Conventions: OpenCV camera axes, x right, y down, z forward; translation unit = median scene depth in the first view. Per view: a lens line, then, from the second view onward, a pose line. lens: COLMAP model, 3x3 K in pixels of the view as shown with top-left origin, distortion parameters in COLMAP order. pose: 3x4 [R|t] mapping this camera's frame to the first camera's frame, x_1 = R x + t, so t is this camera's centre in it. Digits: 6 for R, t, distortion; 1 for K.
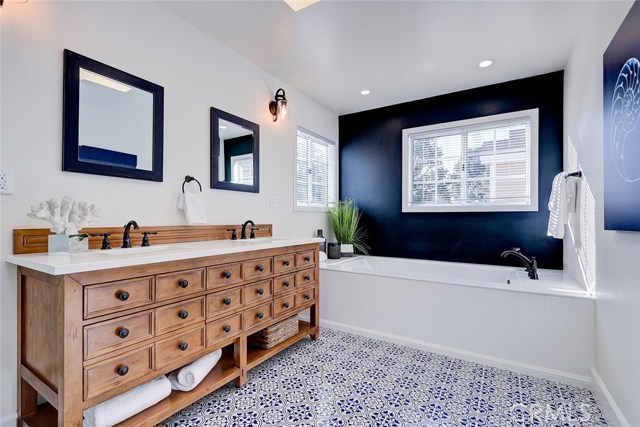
lens RADIAL K [[292.6, 0, 314.5], [0, 292.6, 213.9], [0, 0, 1]] dist [-0.003343, 0.000538]
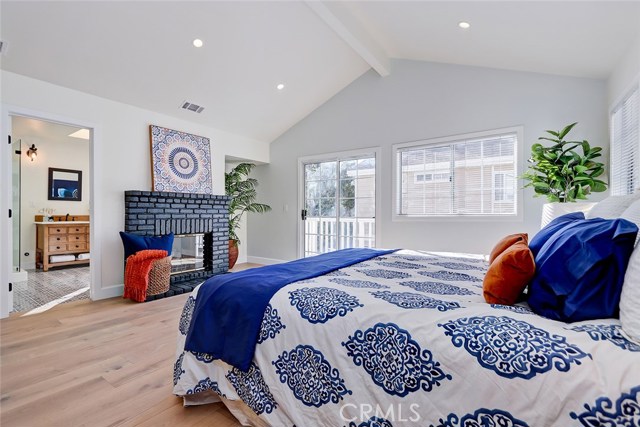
lens RADIAL K [[292.6, 0, 317.3], [0, 292.6, 212.7], [0, 0, 1]] dist [-0.003343, 0.000538]
pose [[0.998060, -0.000650, -0.062251, 3.272866], [0.001021, 0.999982, 0.005939, -0.007073], [0.062246, -0.005991, 0.998043, -2.932309]]
